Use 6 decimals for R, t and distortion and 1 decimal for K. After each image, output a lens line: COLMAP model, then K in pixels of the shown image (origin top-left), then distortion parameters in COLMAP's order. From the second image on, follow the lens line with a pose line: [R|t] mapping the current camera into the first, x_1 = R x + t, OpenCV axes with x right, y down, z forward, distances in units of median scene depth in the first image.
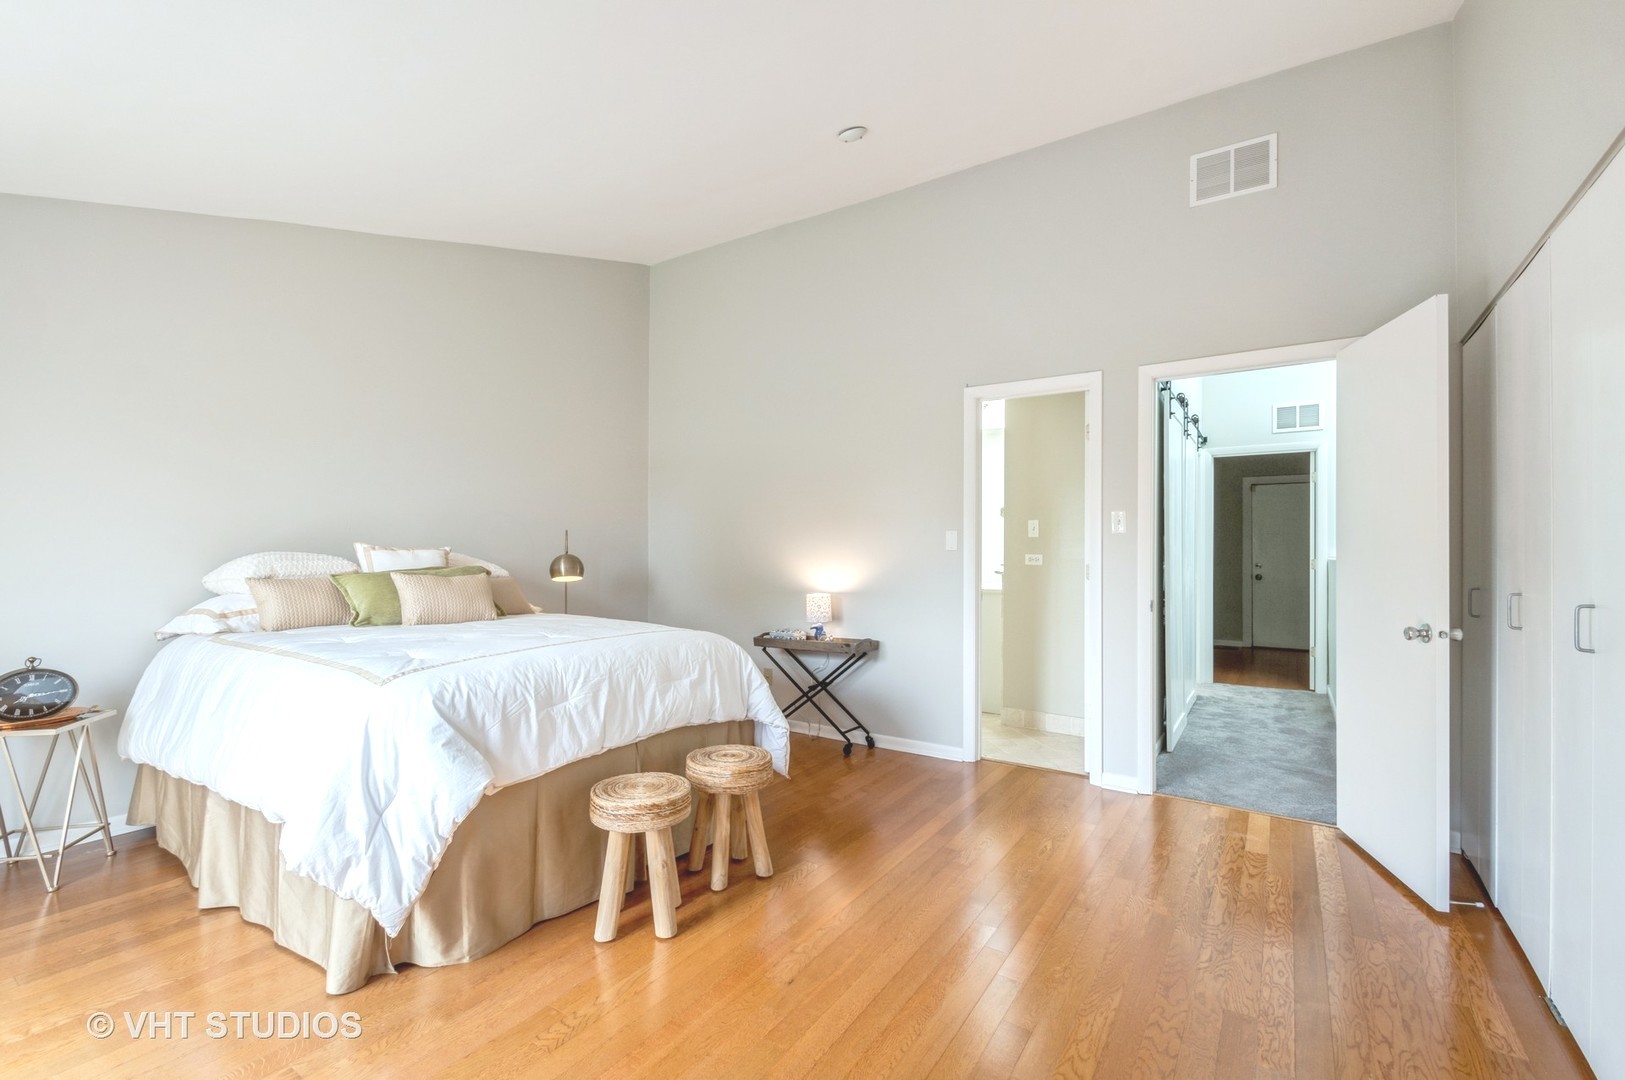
lens RADIAL K [[727.6, 0, 806.9], [0, 727.6, 555.3], [0, 0, 1]] dist [-0.001356, -0.000183]
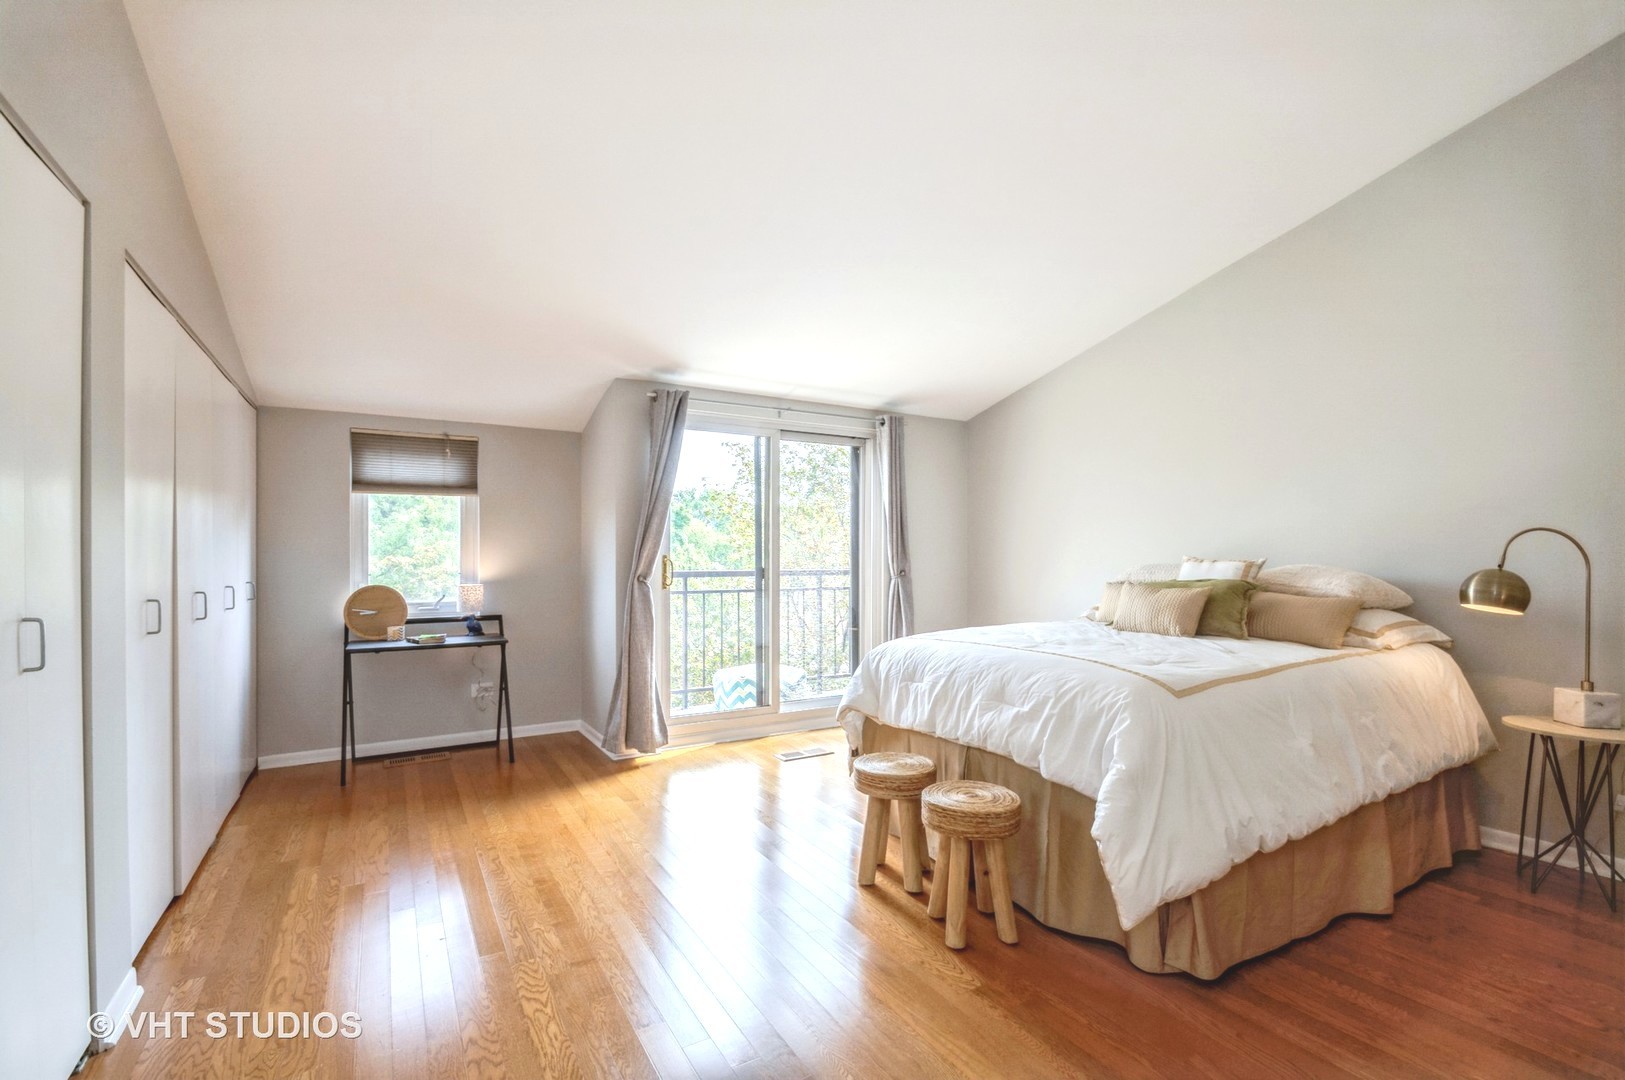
lens RADIAL K [[727.6, 0, 806.9], [0, 727.6, 555.3], [0, 0, 1]] dist [-0.001356, -0.000183]
pose [[-0.446447, 0.001129, -0.894809, 0.807916], [-0.004838, 0.999982, 0.003675, -0.021811], [0.894797, 0.005970, -0.446433, 1.255005]]
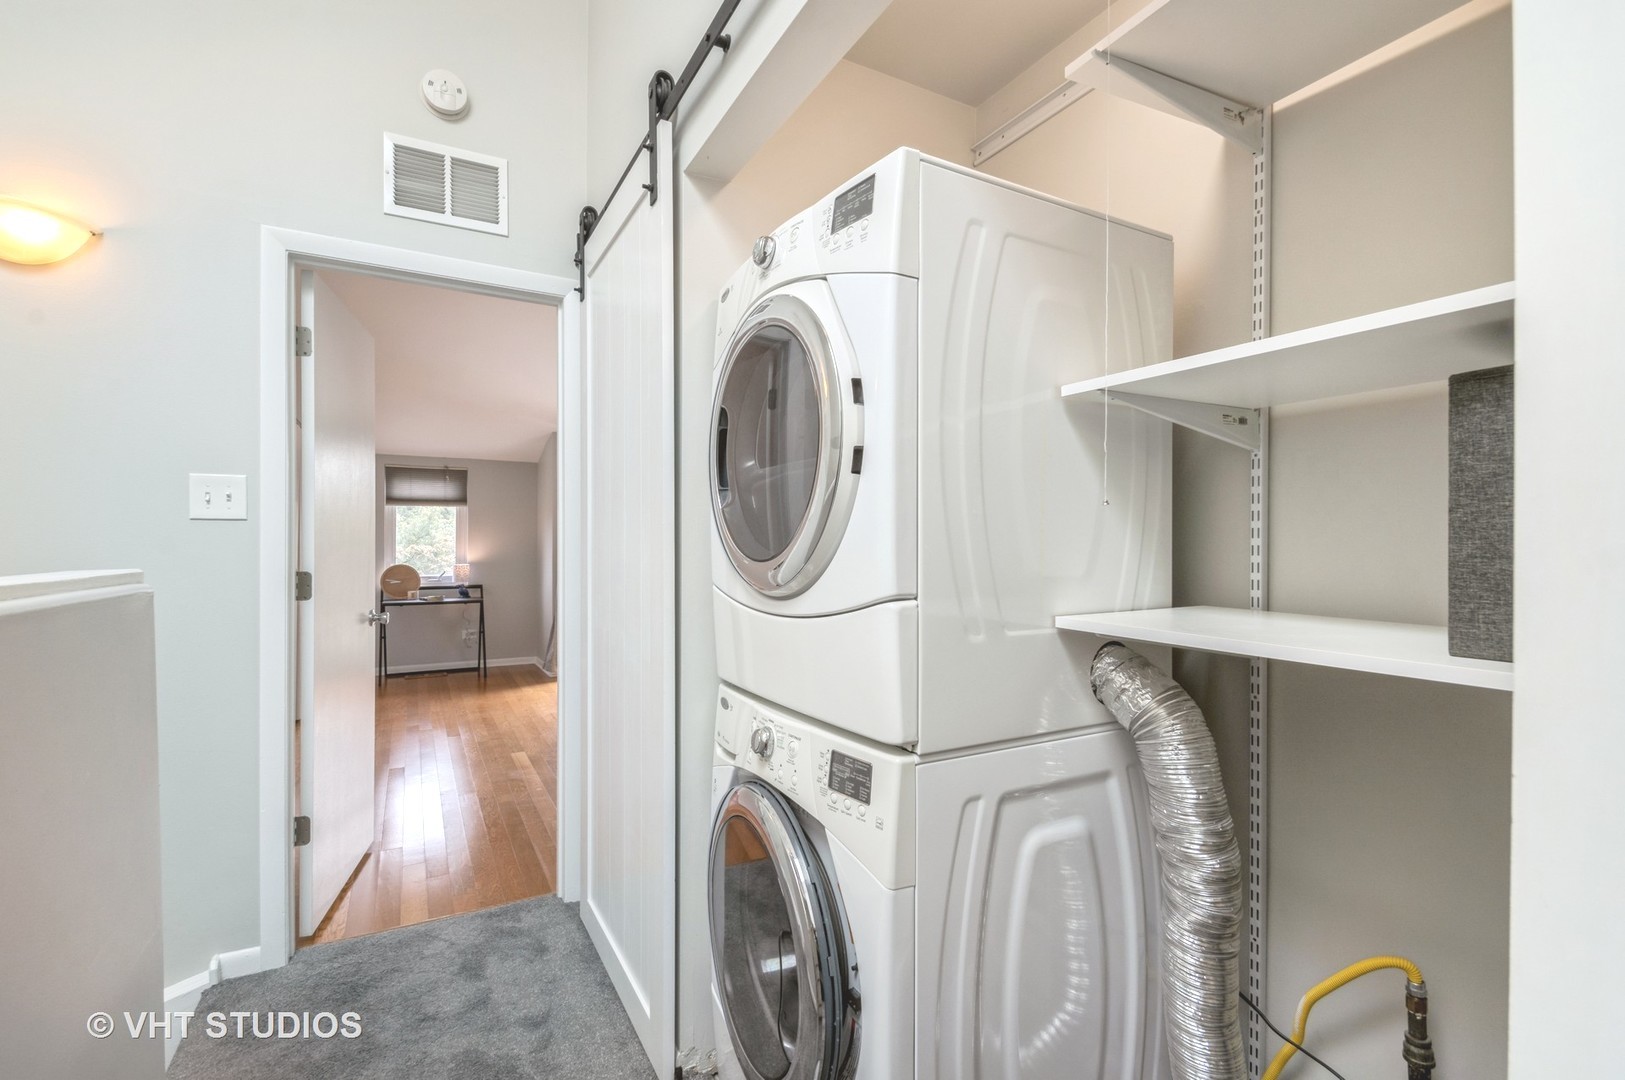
lens RADIAL K [[726.9, 0, 812.3], [0, 726.9, 550.5], [0, 0, 1]] dist [0.013805, -0.022646]
pose [[-0.466871, 0.001414, -0.884324, 1.157320], [-0.012996, 0.999880, 0.008460, -0.028458], [0.884230, 0.015443, -0.466797, 1.804363]]
